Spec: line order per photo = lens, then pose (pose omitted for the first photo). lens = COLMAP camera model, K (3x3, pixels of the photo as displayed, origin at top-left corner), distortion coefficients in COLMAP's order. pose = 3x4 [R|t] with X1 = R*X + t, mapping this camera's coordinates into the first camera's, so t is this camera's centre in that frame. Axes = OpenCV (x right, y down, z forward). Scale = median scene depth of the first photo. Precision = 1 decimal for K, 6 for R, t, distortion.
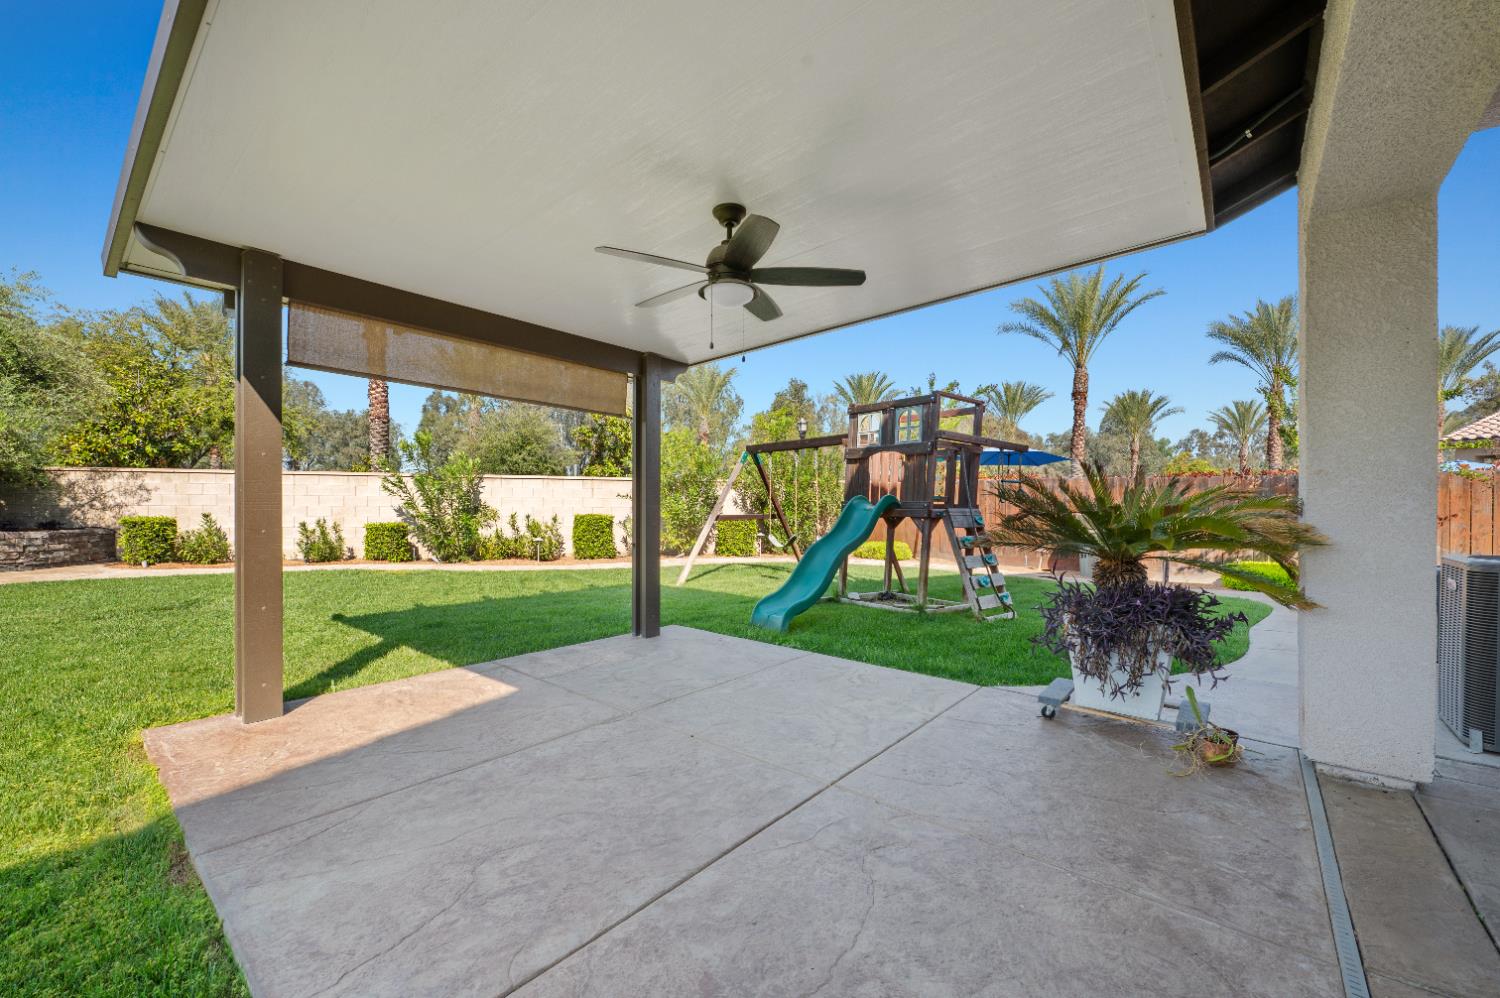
lens RADIAL K [[604.9, 0, 755.1], [0, 604.9, 513.2], [0, 0, 1]] dist [-0.003189, -0.000566]
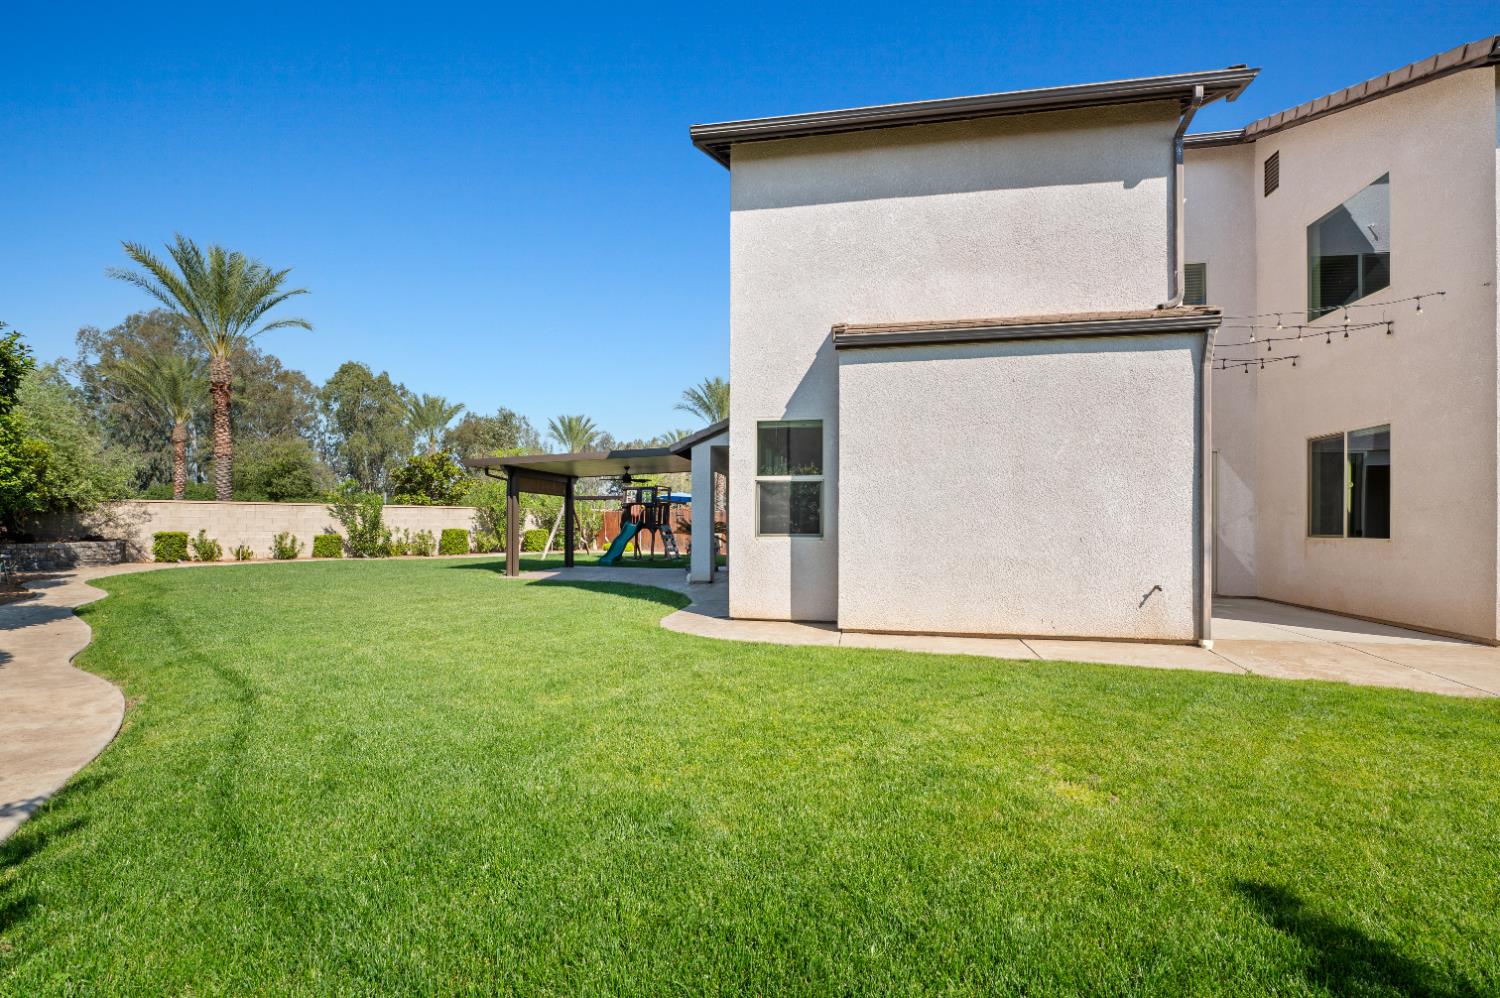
lens RADIAL K [[604.9, 0, 755.1], [0, 604.9, 513.2], [0, 0, 1]] dist [-0.003189, -0.000566]
pose [[0.868943, 0.006511, 0.494869, -0.447131], [0.005294, 0.999734, -0.022448, 0.001076], [-0.494884, 0.022126, 0.868677, -1.084265]]
